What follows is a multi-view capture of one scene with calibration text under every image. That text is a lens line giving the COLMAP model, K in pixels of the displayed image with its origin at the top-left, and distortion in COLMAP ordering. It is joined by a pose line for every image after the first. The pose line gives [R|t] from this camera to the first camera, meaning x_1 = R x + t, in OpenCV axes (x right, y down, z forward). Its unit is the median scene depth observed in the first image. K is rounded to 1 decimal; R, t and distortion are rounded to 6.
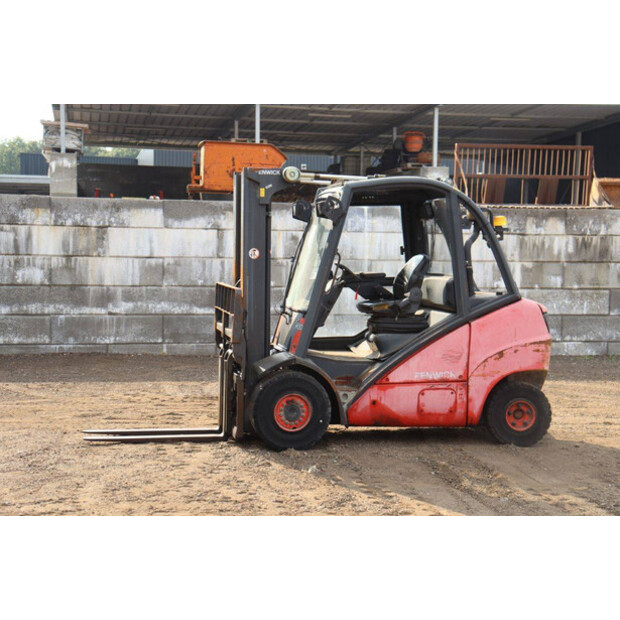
lens RADIAL K [[1039.9, 0, 310.0], [0, 1039.9, 310.0], [0, 0, 1]] dist [0.182324, 0.093114]
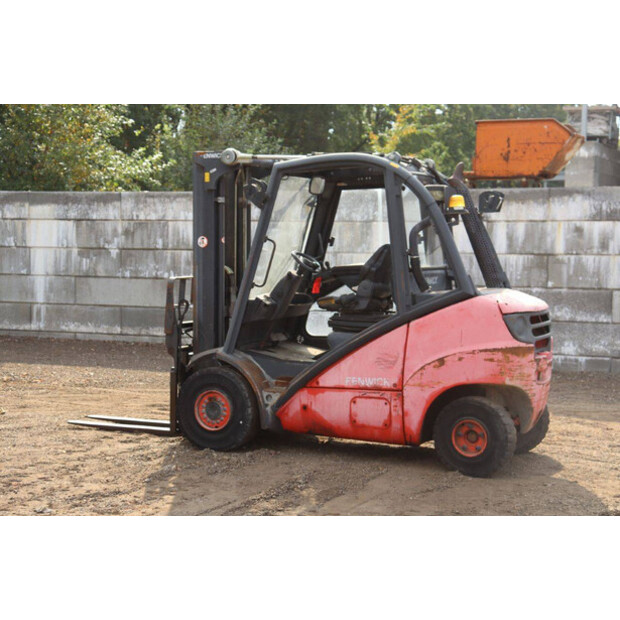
lens RADIAL K [[1191.4, 0, 310.0], [0, 1191.4, 310.0], [0, 0, 1]] dist [0.239173, -0.158733]
pose [[0.815774, 0.026703, -0.577753, 0.586348], [-0.033763, 0.999429, -0.001480, 0.005742], [0.577384, 0.020714, 0.816210, 0.148130]]
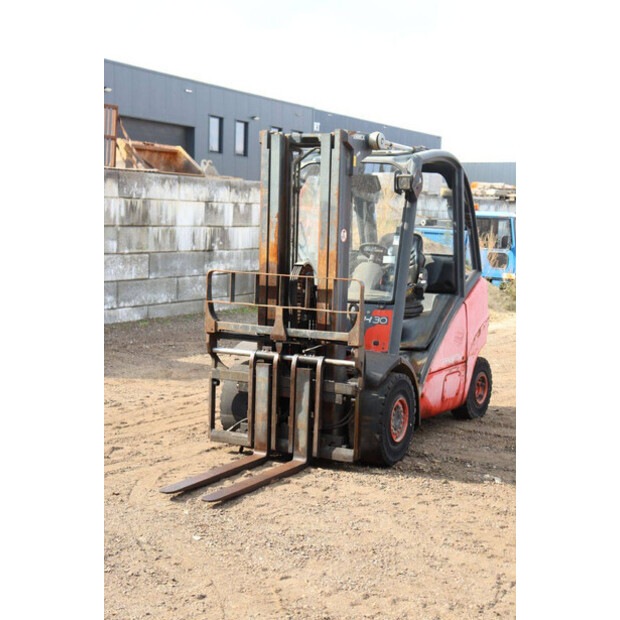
lens RADIAL K [[1005.4, 0, 310.0], [0, 1005.4, 310.0], [0, 0, 1]] dist [0.134155, 0.055981]
pose [[0.641805, -0.069644, 0.763699, -0.605860], [0.028156, 0.997336, 0.067287, -0.044252], [-0.766350, -0.021682, 0.642057, 0.453860]]
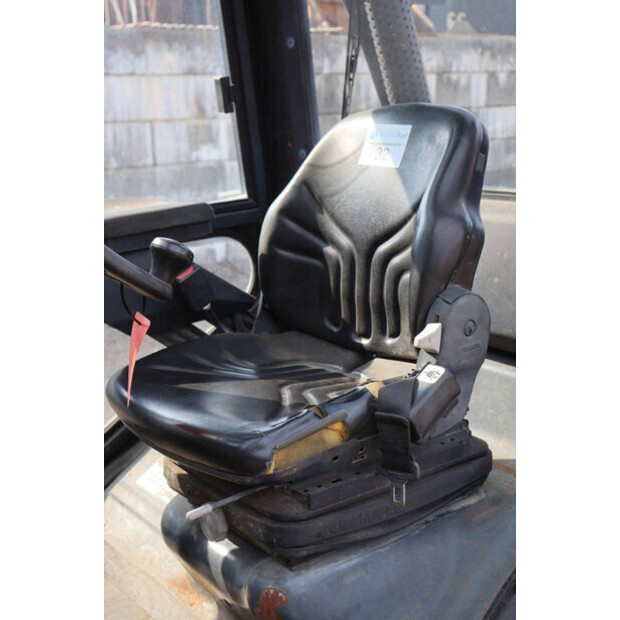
lens RADIAL K [[879.8, 0, 310.0], [0, 879.8, 310.0], [0, 0, 1]] dist [0.017360, 0.063109]
pose [[0.899296, -0.137949, 0.415014, 0.012896], [0.065322, 0.980673, 0.184427, -0.044459], [-0.432435, -0.138745, 0.890926, 0.801773]]
